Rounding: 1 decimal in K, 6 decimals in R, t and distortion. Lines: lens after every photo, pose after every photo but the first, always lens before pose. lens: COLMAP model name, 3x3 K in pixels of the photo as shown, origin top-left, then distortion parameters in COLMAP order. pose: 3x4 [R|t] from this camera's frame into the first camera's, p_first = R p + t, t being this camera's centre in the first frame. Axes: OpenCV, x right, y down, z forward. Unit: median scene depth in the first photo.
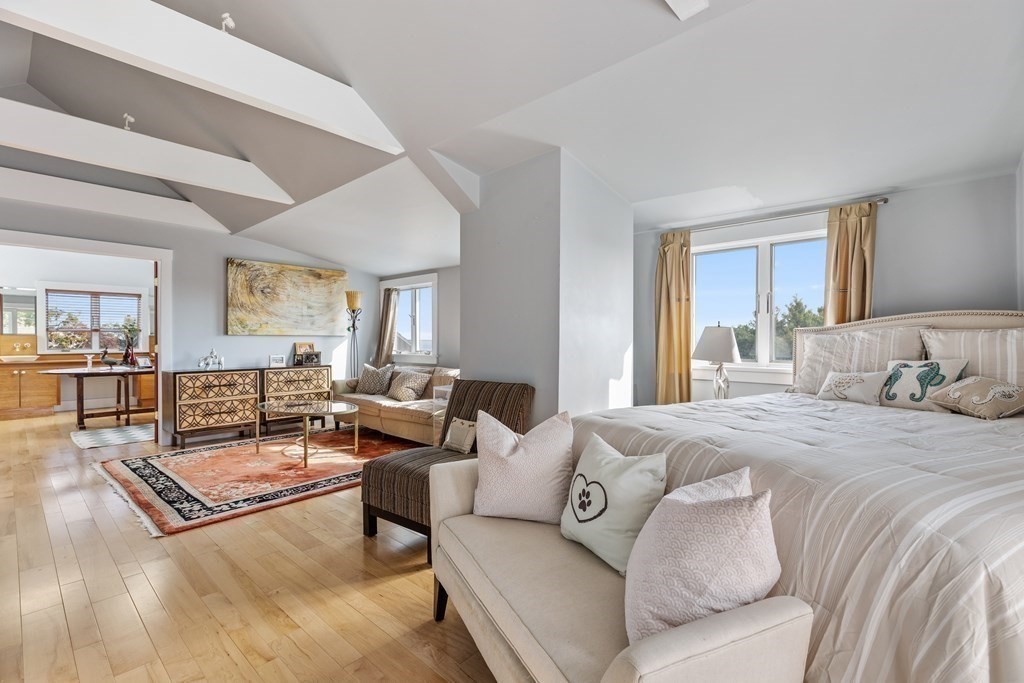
lens RADIAL K [[467.6, 0, 510.9], [0, 467.6, 340.9], [0, 0, 1]] dist [-0.000847, -0.000862]
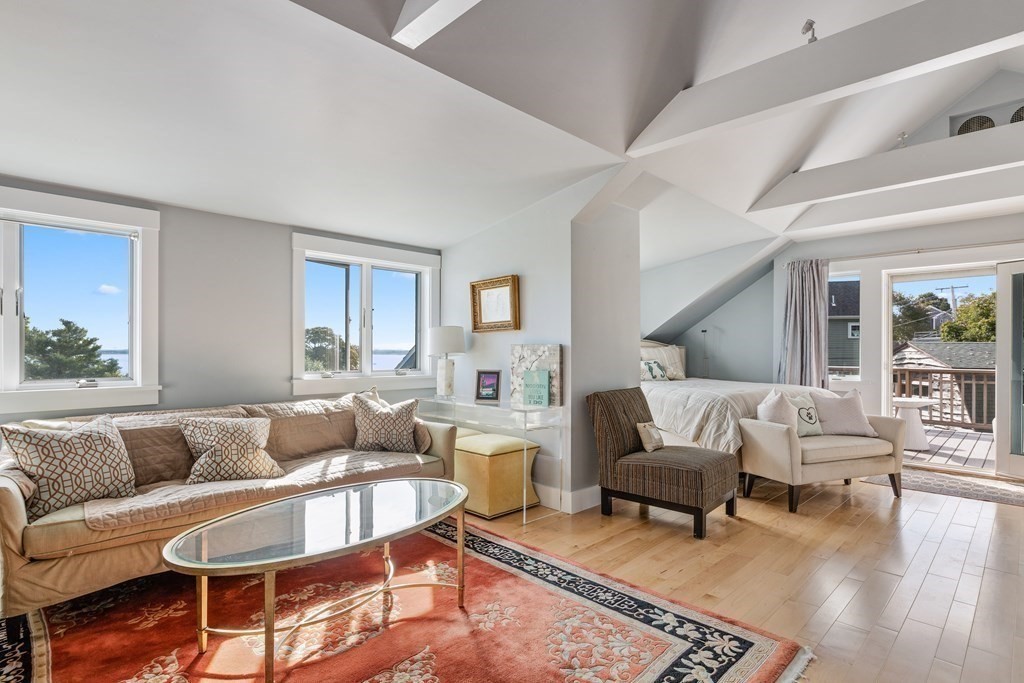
lens RADIAL K [[521.8, 0, 512.5], [0, 521.8, 348.6], [0, 0, 1]] dist [-0.001672, -0.000340]
pose [[0.032602, 0.002259, 0.999466, -1.283416], [0.001495, 0.999996, -0.002309, -0.010151], [-0.999467, 0.001570, 0.032598, 1.185018]]
